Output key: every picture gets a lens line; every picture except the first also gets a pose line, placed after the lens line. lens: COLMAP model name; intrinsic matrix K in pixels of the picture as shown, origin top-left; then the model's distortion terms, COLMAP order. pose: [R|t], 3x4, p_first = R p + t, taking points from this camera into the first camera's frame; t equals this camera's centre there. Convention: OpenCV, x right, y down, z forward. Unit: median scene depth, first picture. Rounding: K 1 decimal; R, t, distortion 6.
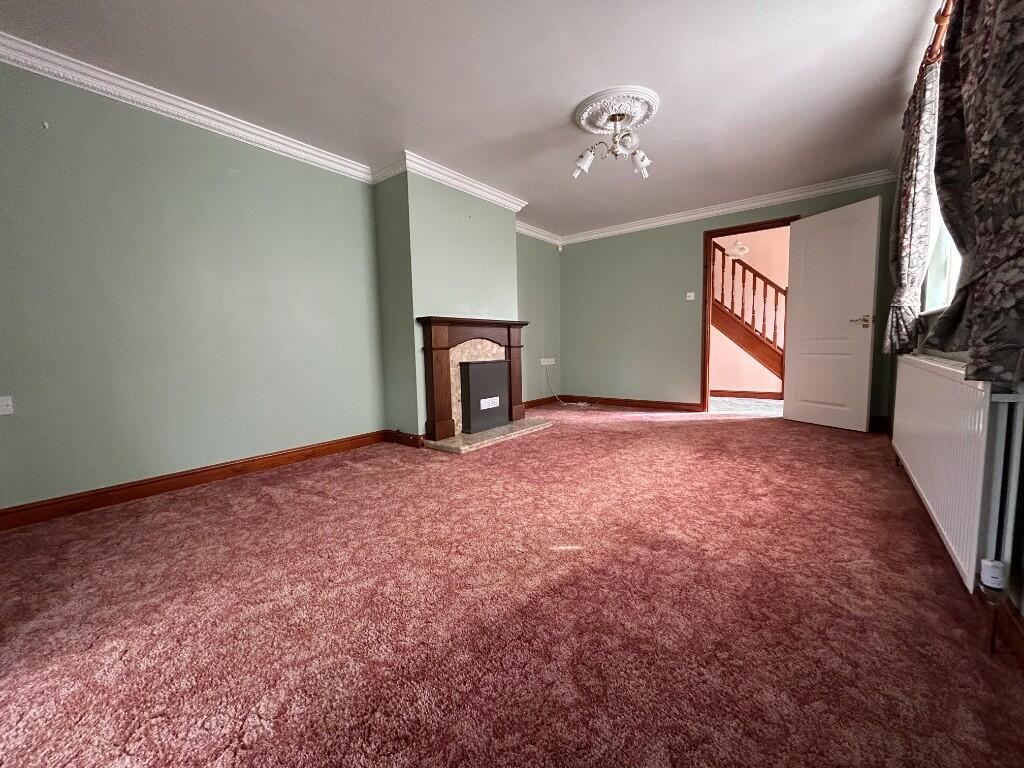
lens RADIAL K [[414.0, 0, 510.1], [0, 414.0, 381.4], [0, 0, 1]] dist [-0.006111, 0.001408]
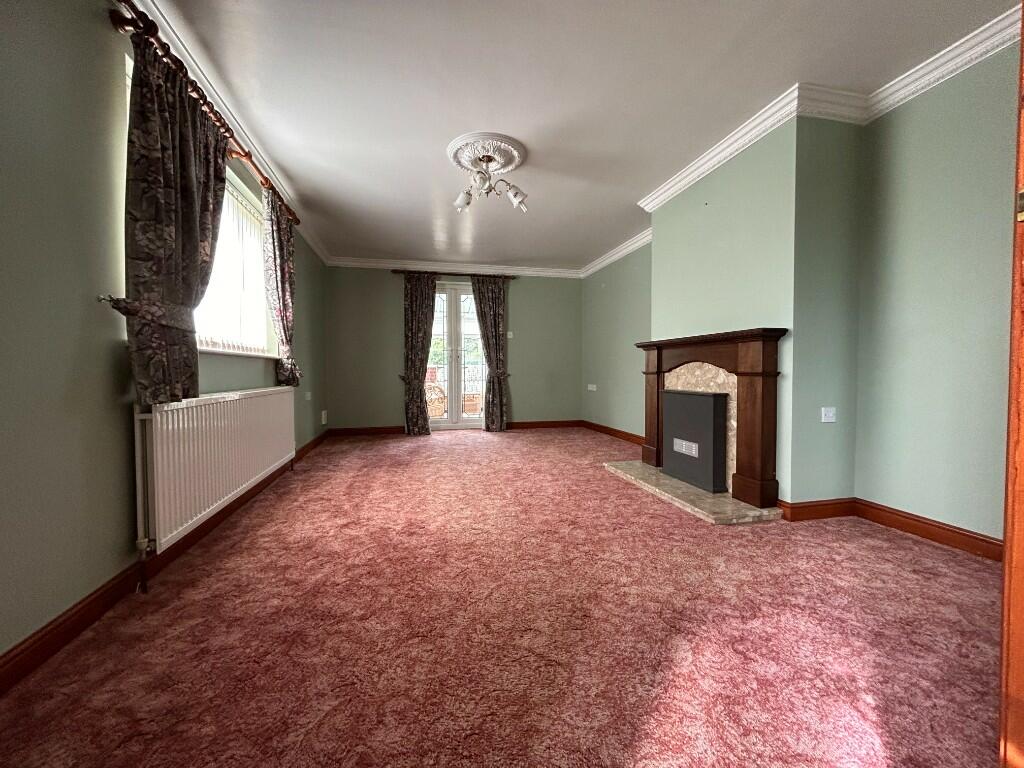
lens RADIAL K [[414.0, 0, 509.5], [0, 414.0, 384.2], [0, 0, 1]] dist [-0.006111, 0.001408]
pose [[-0.622621, 0.044844, -0.781238, 0.729205], [-0.054608, 0.993433, 0.100545, -0.119547], [0.780616, 0.105263, -0.616083, 1.194861]]
